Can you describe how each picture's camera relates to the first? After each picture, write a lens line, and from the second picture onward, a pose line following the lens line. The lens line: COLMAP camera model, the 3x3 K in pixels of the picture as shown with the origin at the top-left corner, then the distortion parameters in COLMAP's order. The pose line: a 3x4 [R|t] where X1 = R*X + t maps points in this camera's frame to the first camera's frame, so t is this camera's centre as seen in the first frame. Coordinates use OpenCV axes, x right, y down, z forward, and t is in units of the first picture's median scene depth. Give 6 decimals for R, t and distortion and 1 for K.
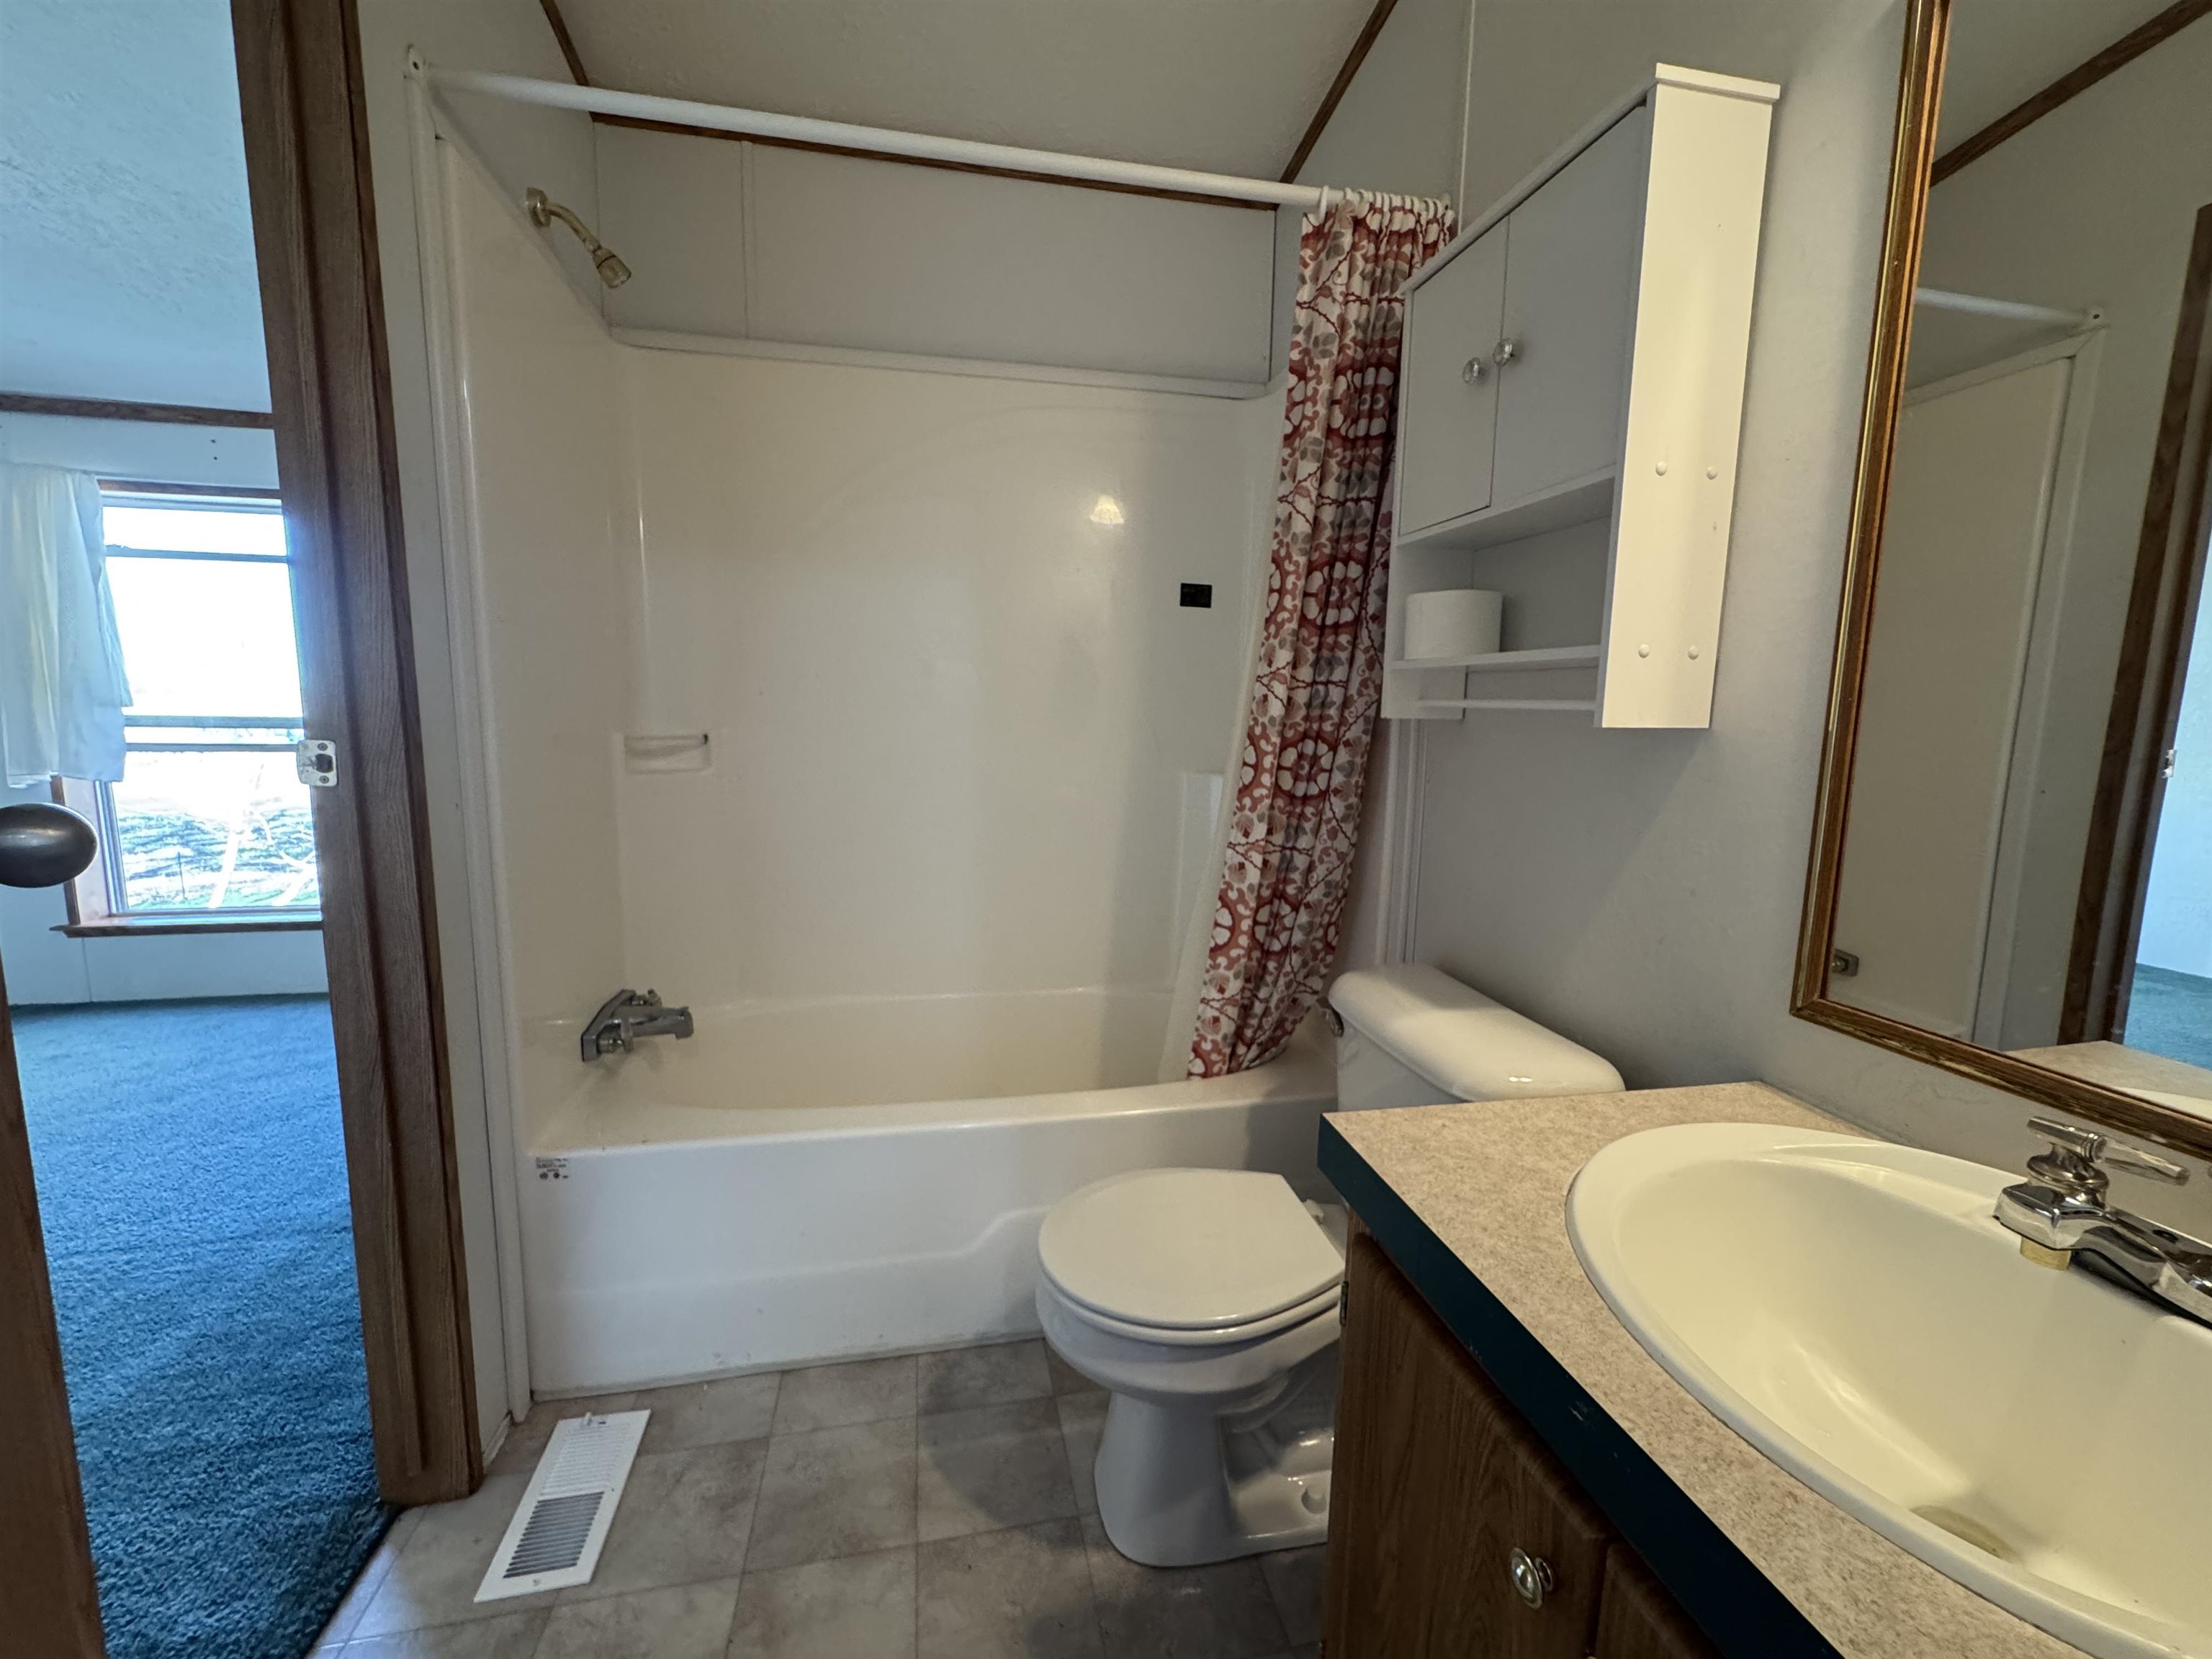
lens RADIAL K [[887.8, 0, 1104.9], [0, 887.8, 821.7], [0, 0, 1]] dist [0.002486, 0.000436]
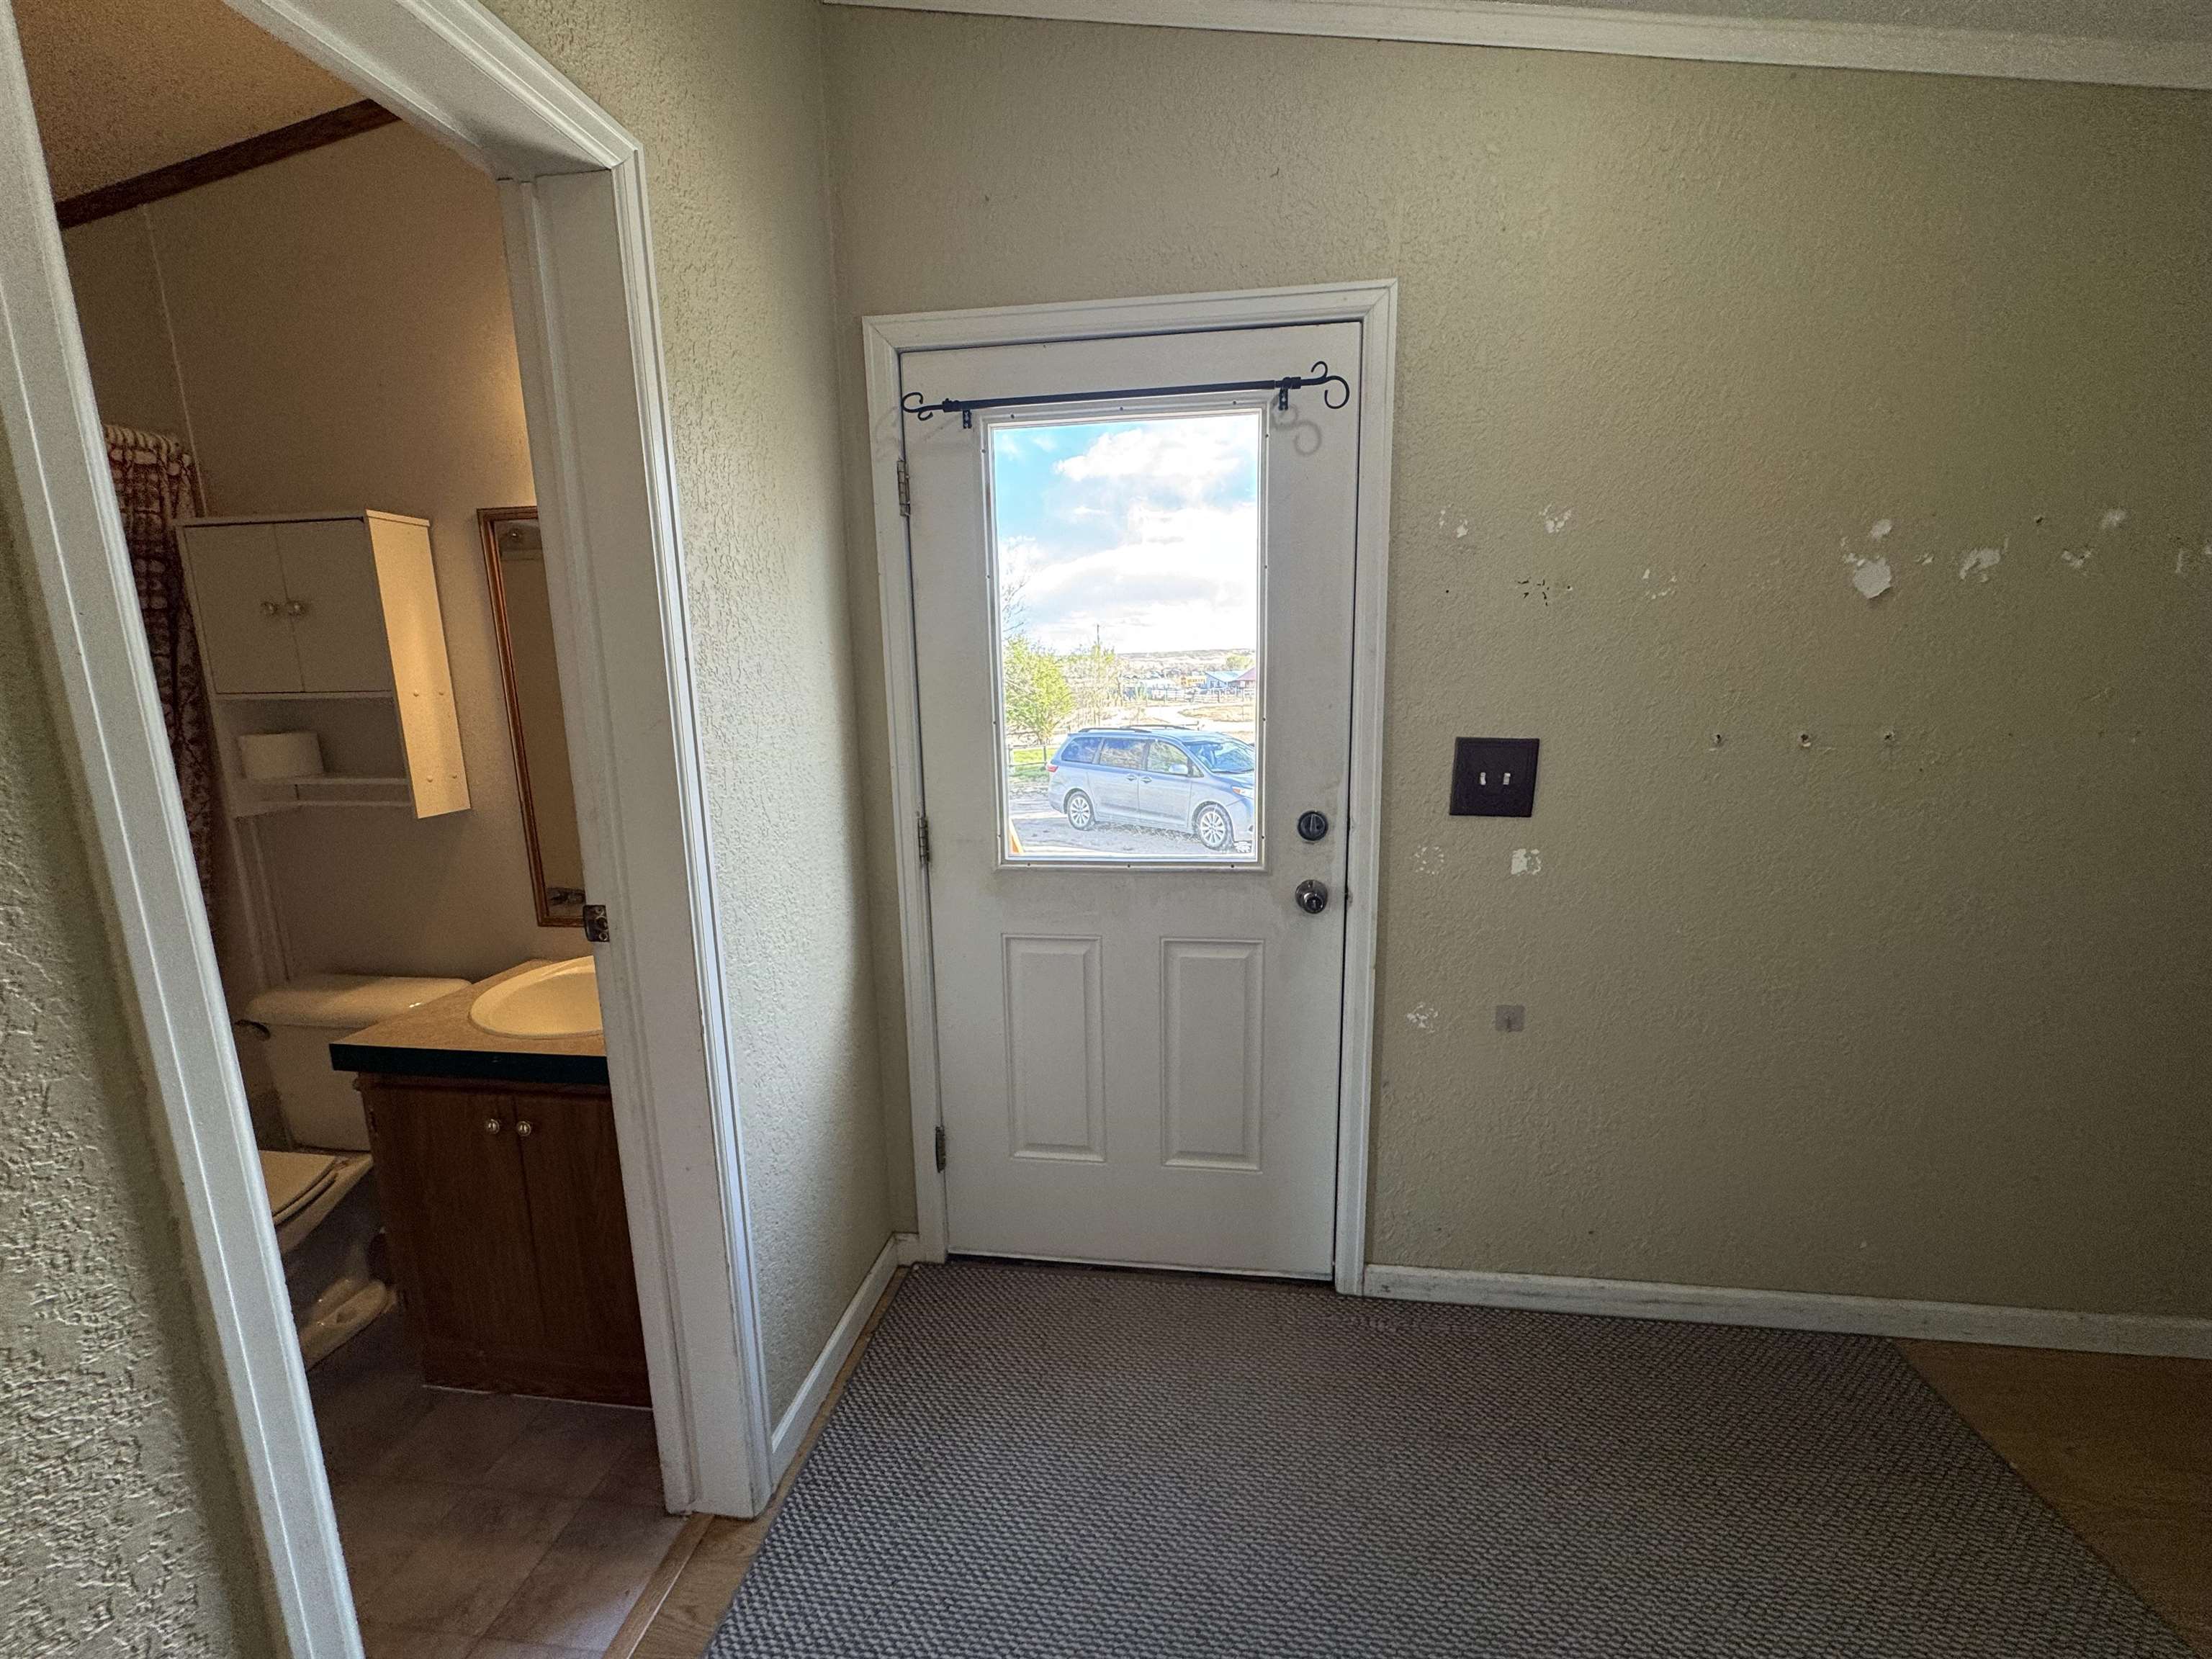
lens RADIAL K [[887.8, 0, 1108.2], [0, 887.8, 822.9], [0, 0, 1]] dist [0.002486, 0.000436]
pose [[0.327529, -0.191832, 0.925162, -0.683044], [0.143540, 0.977909, 0.151953, -0.153053], [-0.933874, 0.083029, 0.347829, -0.997909]]
